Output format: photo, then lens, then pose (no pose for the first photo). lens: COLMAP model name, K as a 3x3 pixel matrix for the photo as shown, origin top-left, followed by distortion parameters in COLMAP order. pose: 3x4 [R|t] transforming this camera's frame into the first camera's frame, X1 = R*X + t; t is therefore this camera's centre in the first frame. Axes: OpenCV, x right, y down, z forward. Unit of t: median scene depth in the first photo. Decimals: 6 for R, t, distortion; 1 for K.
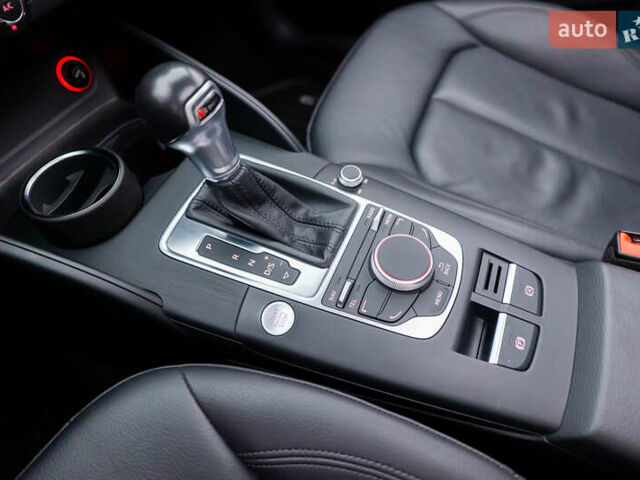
lens RADIAL K [[412.4, 0, 320.0], [0, 412.4, 240.0], [0, 0, 1]] dist [0.018549, 0.000700]
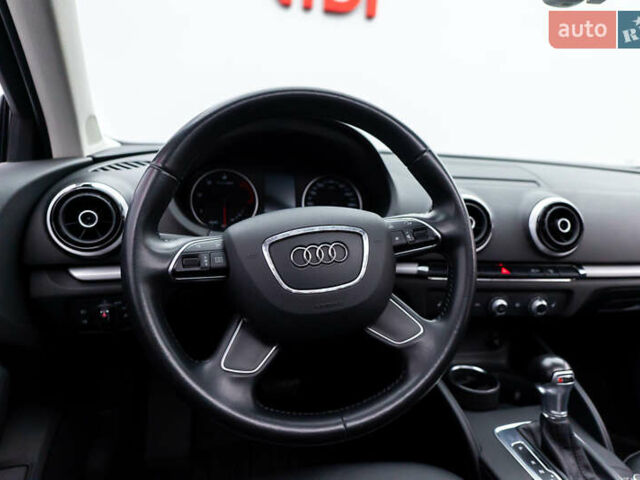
lens RADIAL K [[412.4, 0, 320.0], [0, 412.4, 240.0], [0, 0, 1]] dist [0.018549, 0.000700]
pose [[0.590859, 0.271445, -0.759739, 0.311668], [-0.704517, 0.632463, -0.321941, 0.600679], [0.393118, 0.725471, 0.564934, -0.917409]]
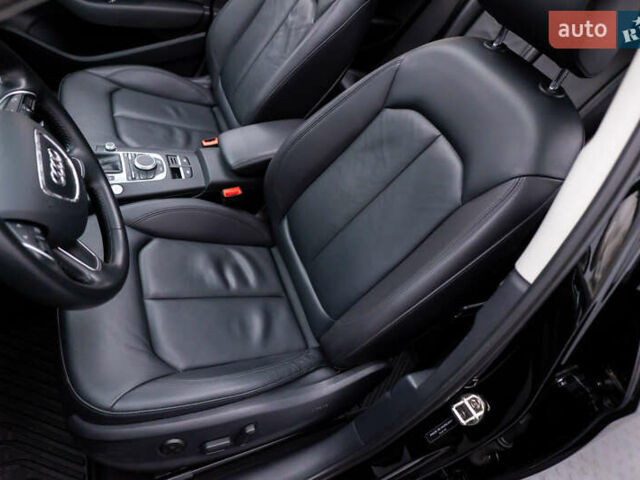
lens RADIAL K [[412.4, 0, 320.0], [0, 412.4, 240.0], [0, 0, 1]] dist [0.018549, 0.000700]
pose [[0.667269, -0.390206, 0.634422, -1.048393], [0.416993, 0.901492, 0.115885, 0.710772], [-0.617145, 0.187223, 0.764251, -1.945183]]
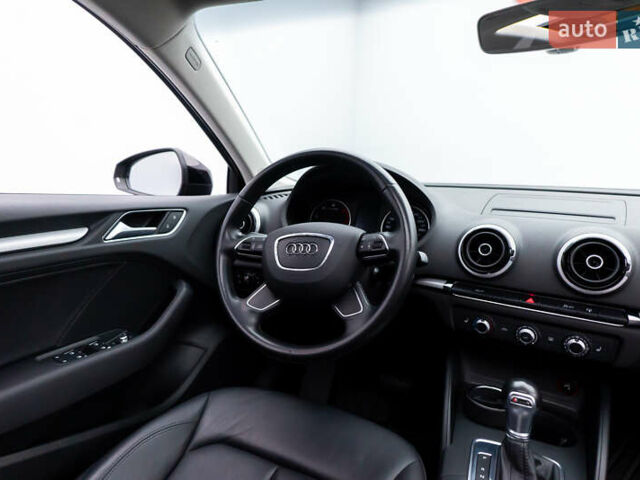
lens RADIAL K [[412.4, 0, 320.0], [0, 412.4, 240.0], [0, 0, 1]] dist [0.018549, 0.000700]
pose [[-0.068565, 0.228642, -0.971093, 1.333411], [-0.823628, 0.536307, 0.184426, -0.233290], [0.562971, 0.812464, 0.151544, -0.486720]]
